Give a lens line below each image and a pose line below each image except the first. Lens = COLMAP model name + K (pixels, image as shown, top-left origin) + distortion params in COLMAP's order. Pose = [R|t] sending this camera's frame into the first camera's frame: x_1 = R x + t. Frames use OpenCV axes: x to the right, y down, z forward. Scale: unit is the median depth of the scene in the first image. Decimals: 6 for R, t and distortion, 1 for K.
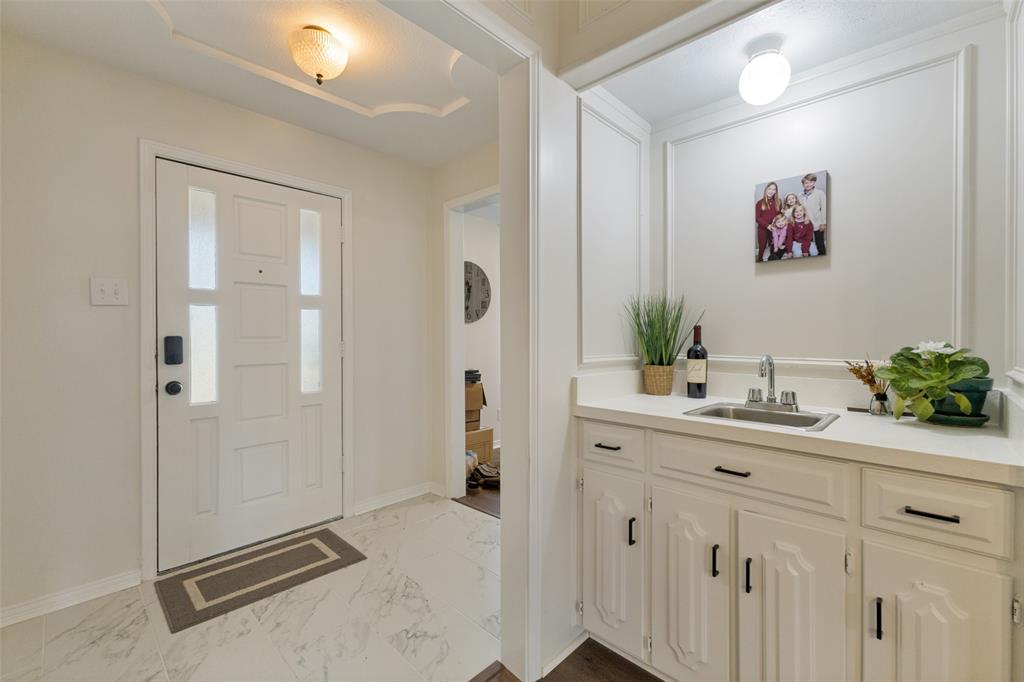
lens RADIAL K [[442.9, 0, 513.4], [0, 442.9, 337.9], [0, 0, 1]] dist [0.011982, -0.000024]
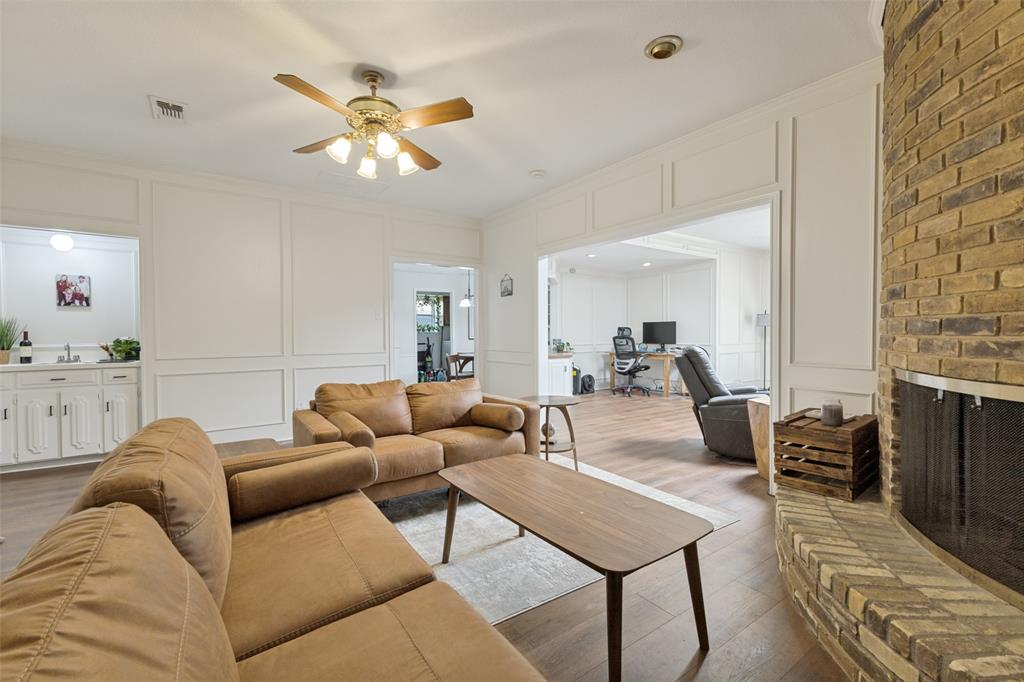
lens RADIAL K [[449.1, 0, 512.0], [0, 449.1, 341.0], [0, 0, 1]] dist [0.012281, -0.000083]
pose [[0.200096, -0.016476, 0.979638, -1.519992], [0.014175, 0.999803, 0.013920, 0.026939], [-0.979674, 0.011101, 0.200290, -2.106117]]
